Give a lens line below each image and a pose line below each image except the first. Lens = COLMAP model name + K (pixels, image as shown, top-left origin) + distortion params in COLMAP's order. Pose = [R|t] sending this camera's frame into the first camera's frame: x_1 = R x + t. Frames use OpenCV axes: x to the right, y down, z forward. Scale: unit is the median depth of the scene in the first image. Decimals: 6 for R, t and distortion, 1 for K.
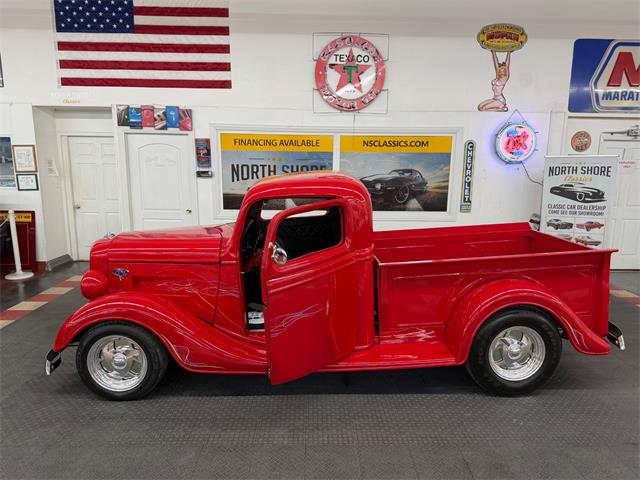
lens RADIAL K [[445.4, 0, 320.0], [0, 445.4, 240.0], [0, 0, 1]] dist [0.014522, -0.004409]
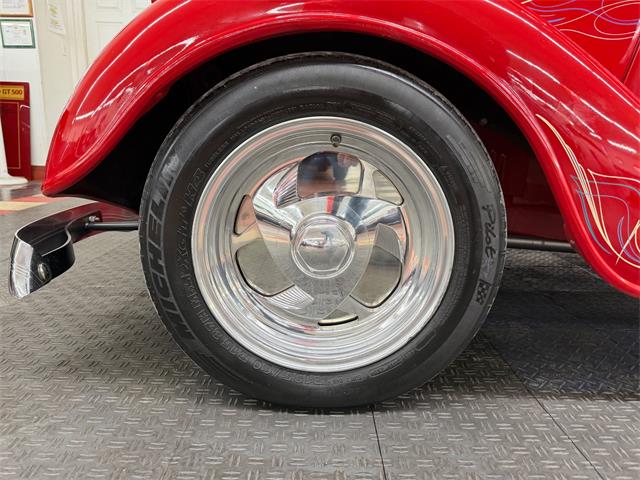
lens RADIAL K [[445.4, 0, 320.0], [0, 445.4, 240.0], [0, 0, 1]] dist [0.014522, -0.004409]
pose [[0.999707, 0.018639, -0.015462, -0.234669], [-0.018185, 0.999414, 0.028984, 0.137778], [0.015993, -0.028694, 0.999460, 0.403541]]
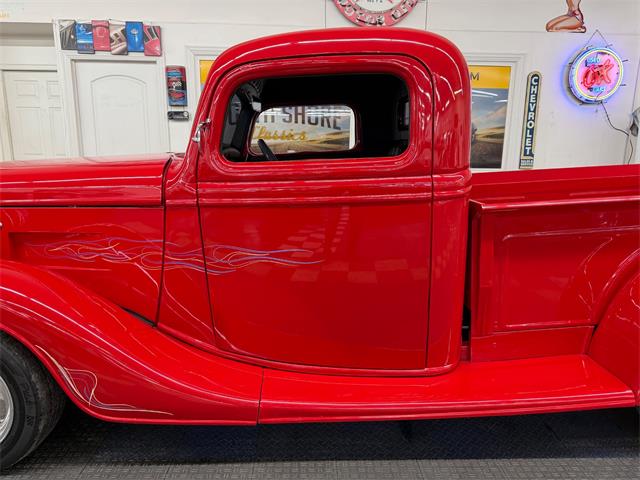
lens RADIAL K [[429.9, 0, 317.3], [0, 429.9, 241.3], [0, 0, 1]] dist [0.006639, -0.027967]
pose [[0.999997, 0.001740, 0.001819, -0.029104], [-0.001781, 0.999746, 0.022488, 0.045906], [-0.001780, -0.022492, 0.999745, 0.282631]]
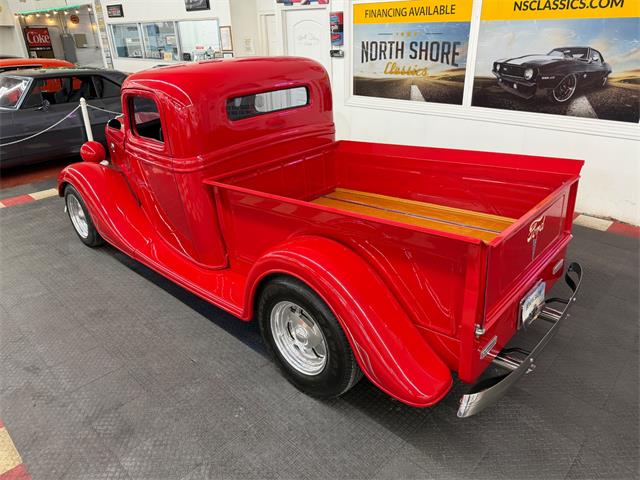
lens RADIAL K [[429.9, 0, 317.3], [0, 429.9, 241.3], [0, 0, 1]] dist [0.006639, -0.027967]
pose [[0.703212, 0.287981, -0.650047, 0.423464], [-0.095625, 0.944298, 0.314893, -0.056190], [0.704521, -0.159276, 0.691579, 0.286131]]
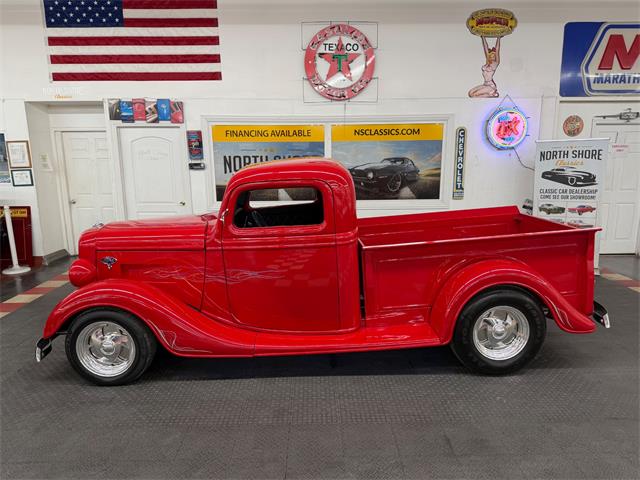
lens RADIAL K [[445.4, 0, 320.0], [0, 445.4, 240.0], [0, 0, 1]] dist [0.014522, -0.004409]
pose [[0.999786, -0.018753, -0.008756, 0.024417], [0.018833, 0.999781, 0.009128, 0.014772], [0.008583, -0.009291, 0.999920, -0.004550]]
